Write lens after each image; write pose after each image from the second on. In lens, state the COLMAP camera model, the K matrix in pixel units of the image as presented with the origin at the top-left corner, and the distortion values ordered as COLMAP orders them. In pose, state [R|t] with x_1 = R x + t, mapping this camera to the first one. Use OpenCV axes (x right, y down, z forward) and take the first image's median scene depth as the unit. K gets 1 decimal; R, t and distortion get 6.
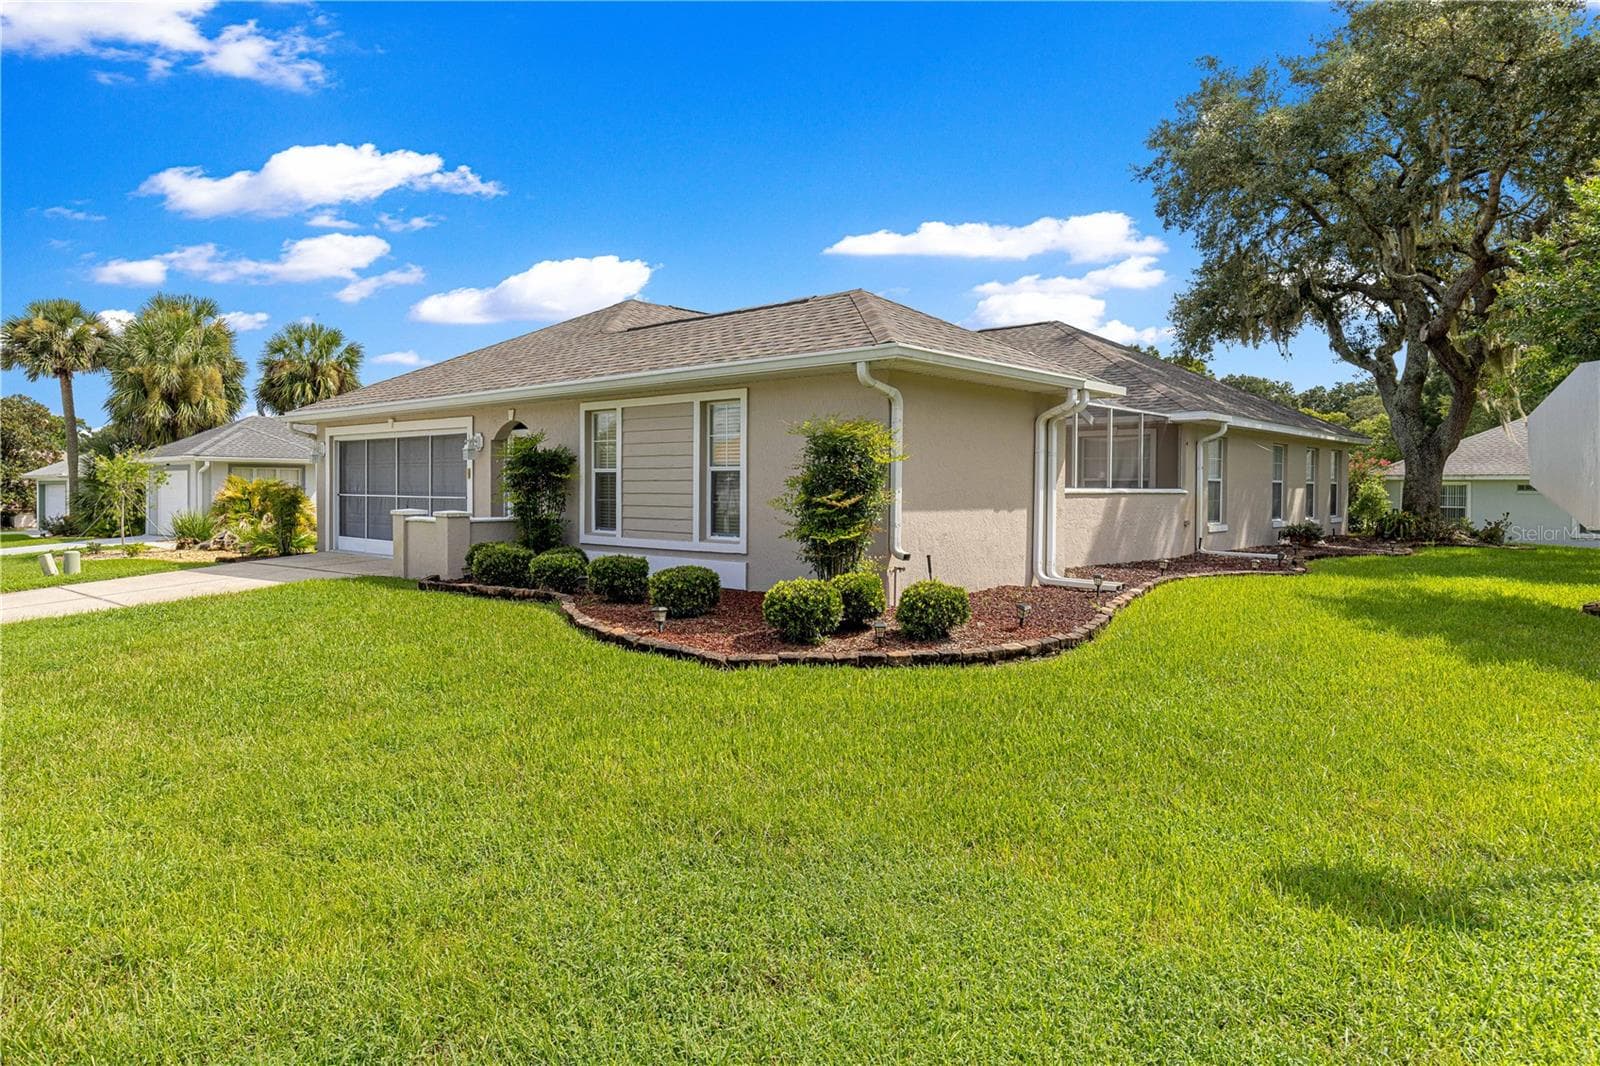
lens RADIAL K [[1093.8, 0, 768.3], [0, 1093.8, 519.9], [0, 0, 1]] dist [-0.032266, -0.001174]
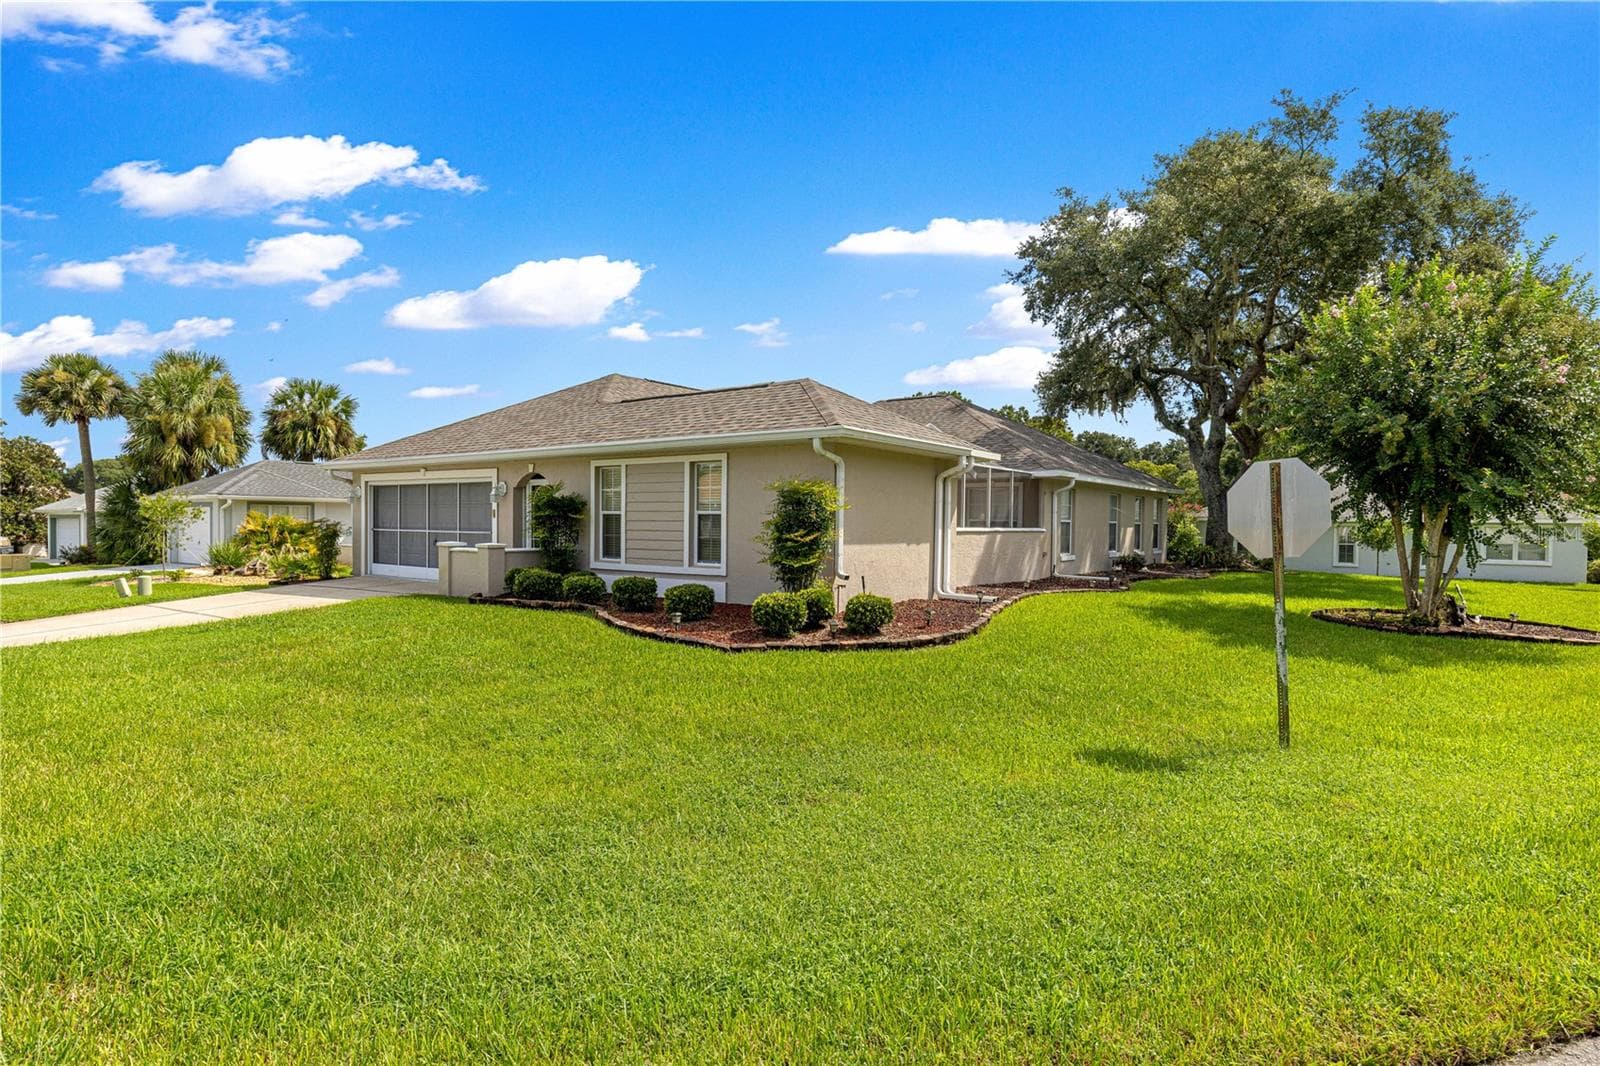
lens RADIAL K [[961.3, 0, 800.7], [0, 961.3, 566.4], [0, 0, 1]] dist [-0.052335, 0.000060]
pose [[0.993853, 0.000306, 0.110711, -0.044320], [-0.002109, 0.999867, 0.016173, -0.000061], [-0.110691, -0.016307, 0.993721, -0.139134]]
